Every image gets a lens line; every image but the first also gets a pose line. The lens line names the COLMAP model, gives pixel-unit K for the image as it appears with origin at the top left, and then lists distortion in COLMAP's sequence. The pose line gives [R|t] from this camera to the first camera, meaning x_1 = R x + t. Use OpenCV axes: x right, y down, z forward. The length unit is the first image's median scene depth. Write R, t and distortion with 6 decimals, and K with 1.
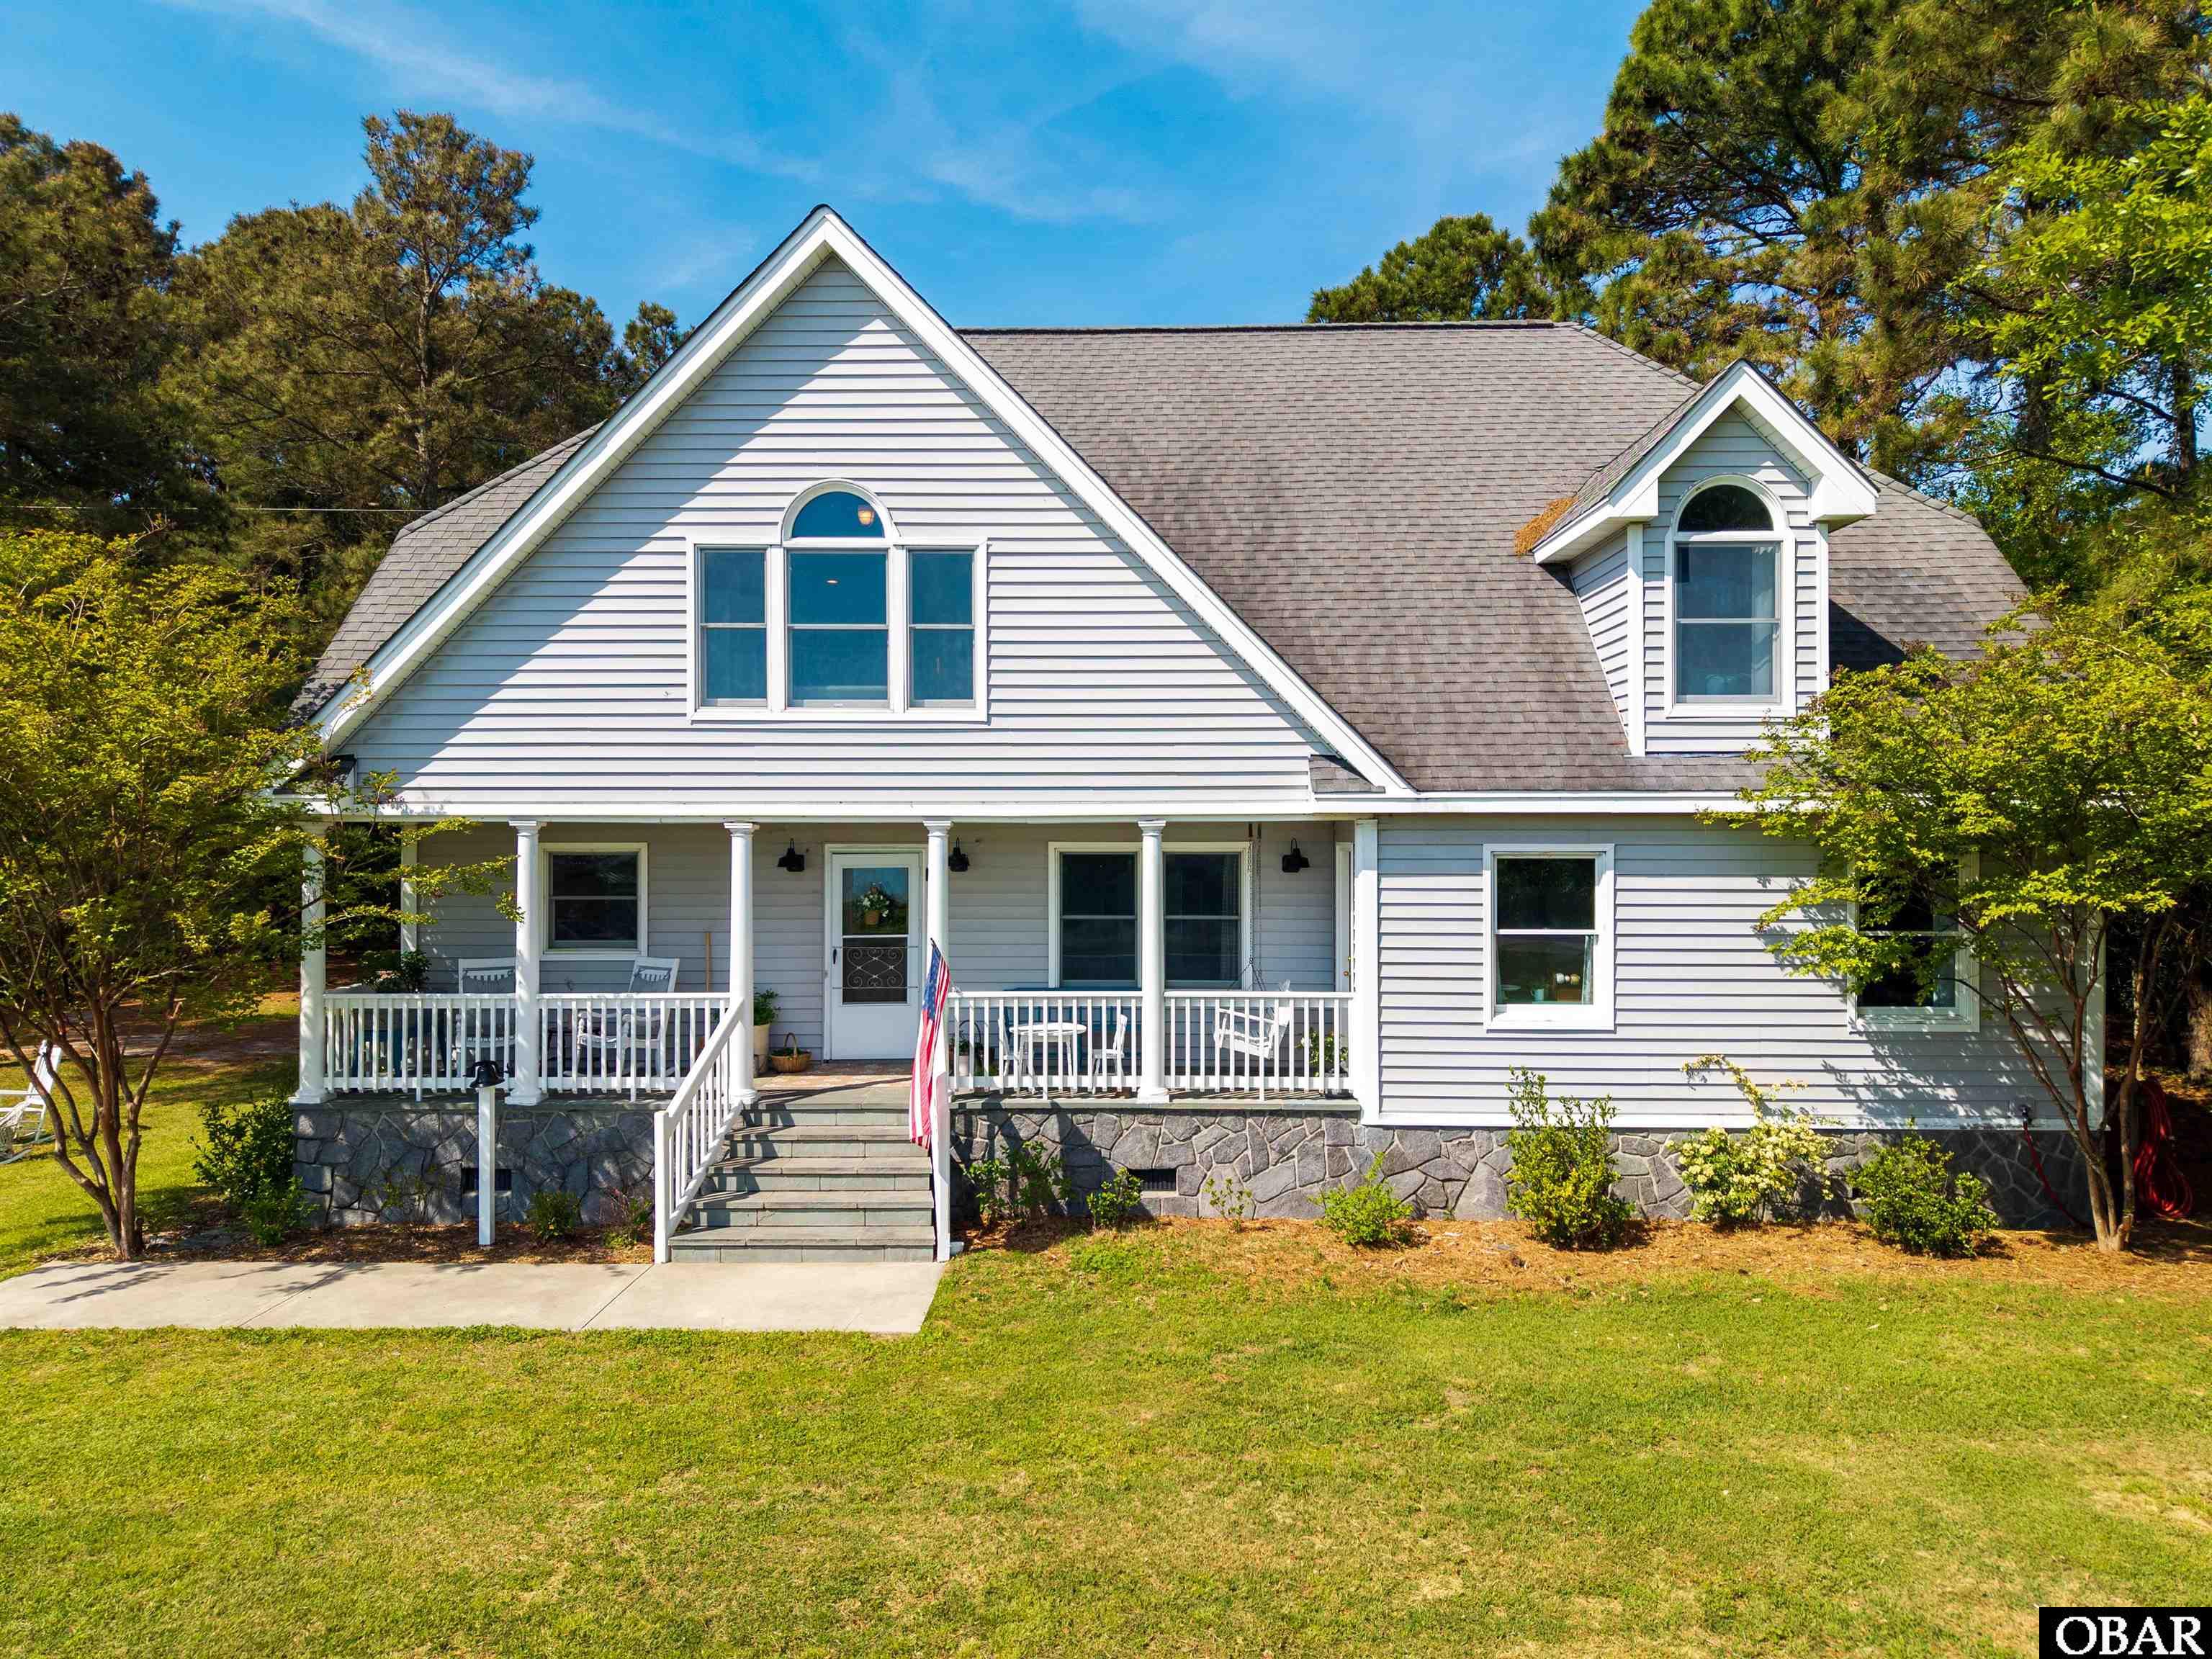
lens RADIAL K [[1478.0, 0, 1104.9], [0, 1478.0, 832.1], [0, 0, 1]] dist [0.028446, -0.030236]
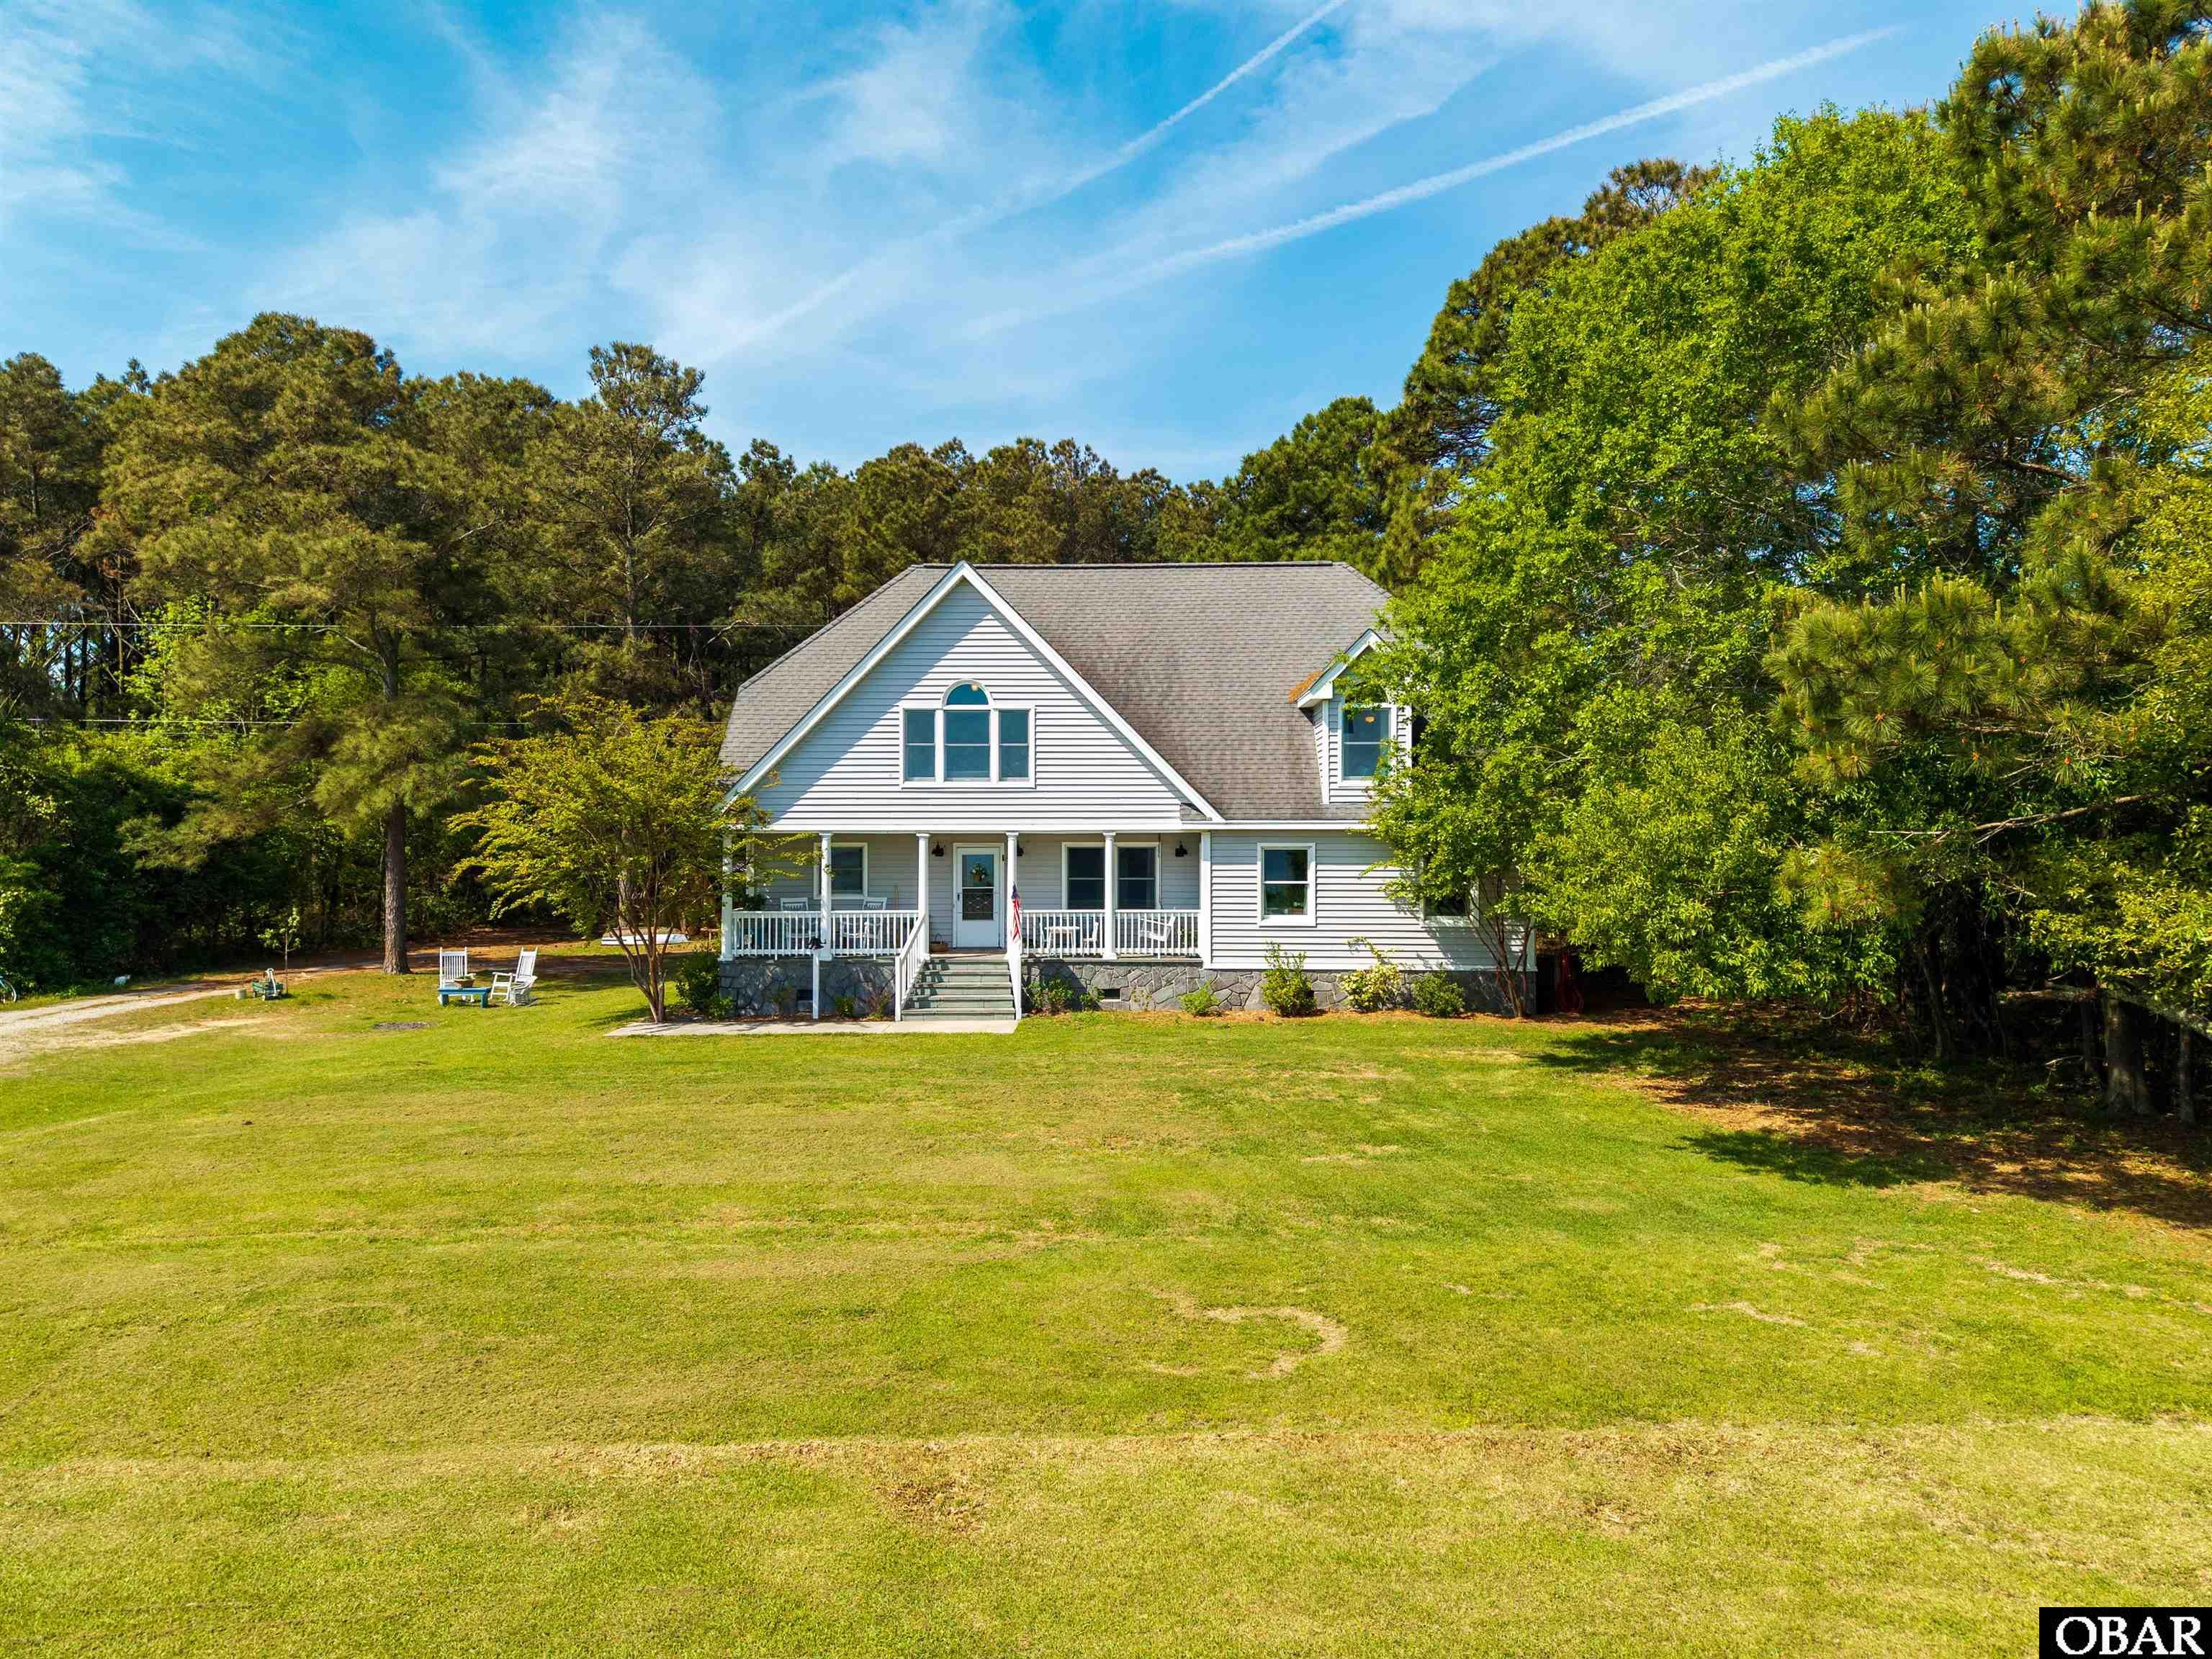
lens RADIAL K [[1478.0, 0, 1104.6], [0, 1478.0, 822.2], [0, 0, 1]] dist [0.028446, -0.030236]
pose [[0.999995, -0.000783, -0.002960, 0.031466], [0.000768, 0.999987, -0.005105, -0.012132], [0.002964, 0.005102, 0.999983, -1.216234]]
